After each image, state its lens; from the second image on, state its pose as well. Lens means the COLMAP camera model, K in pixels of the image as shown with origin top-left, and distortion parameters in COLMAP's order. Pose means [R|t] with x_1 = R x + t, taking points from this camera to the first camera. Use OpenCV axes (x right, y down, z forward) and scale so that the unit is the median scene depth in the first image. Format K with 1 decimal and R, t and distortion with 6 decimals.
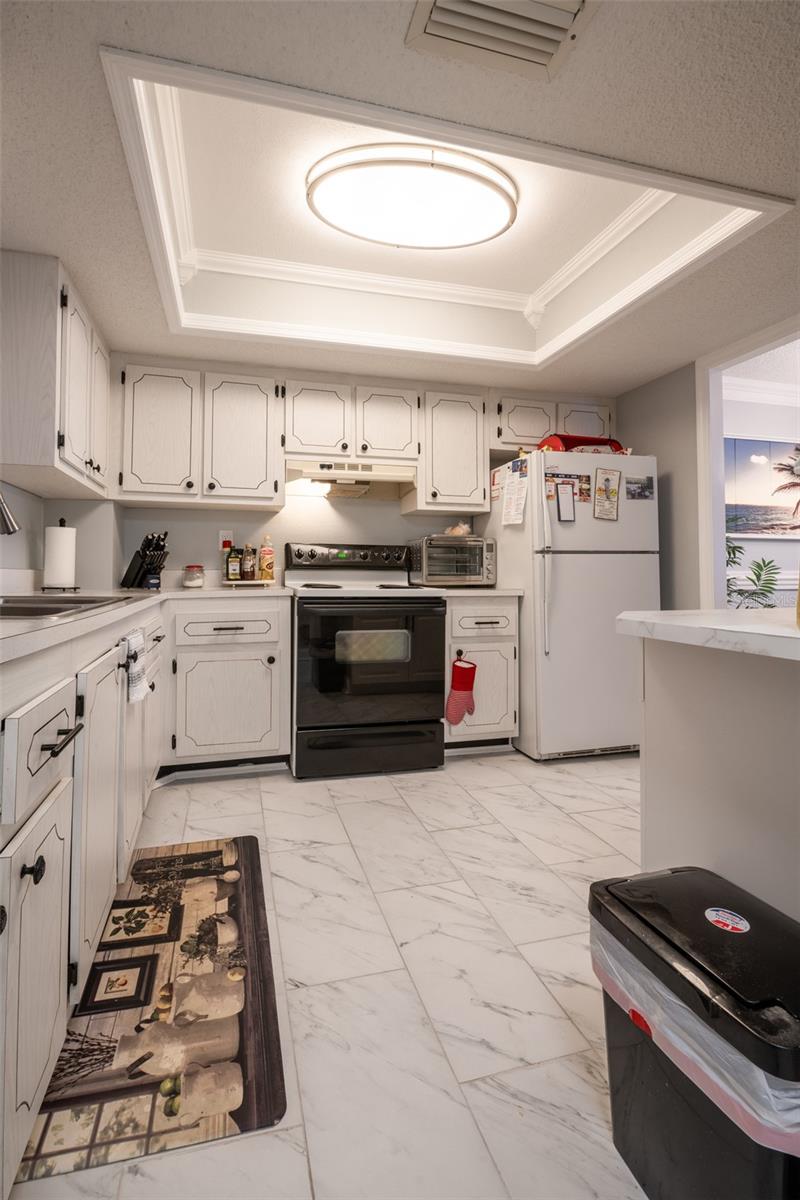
lens RADIAL K [[503.2, 0, 355.5], [0, 503.2, 563.5], [0, 0, 1]] dist [-0.006740, -0.000197]
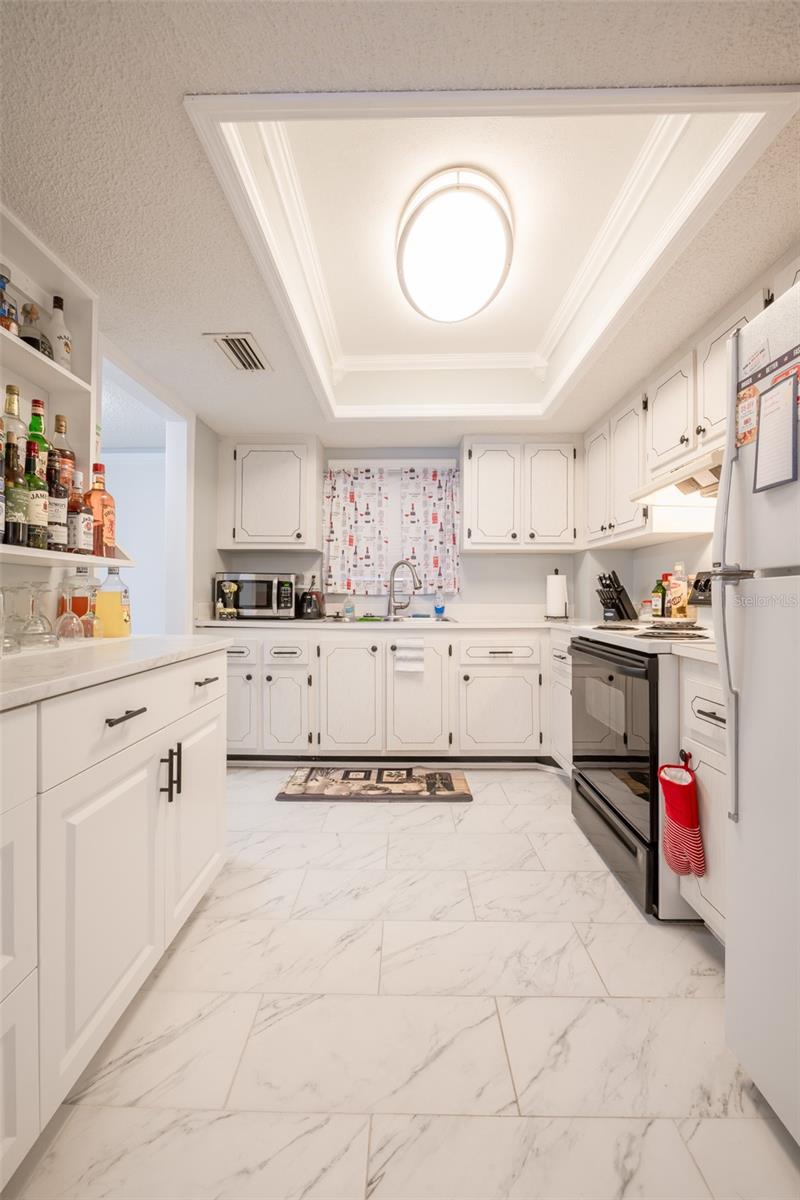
lens RADIAL K [[496.5, 0, 397.5], [0, 496.5, 596.8], [0, 0, 1]] dist [-0.000714, -0.000299]
pose [[-0.246164, -0.003607, -0.969222, 1.461303], [0.018844, 0.999786, -0.008507, -0.008592], [0.969045, -0.020358, -0.246043, 1.435660]]
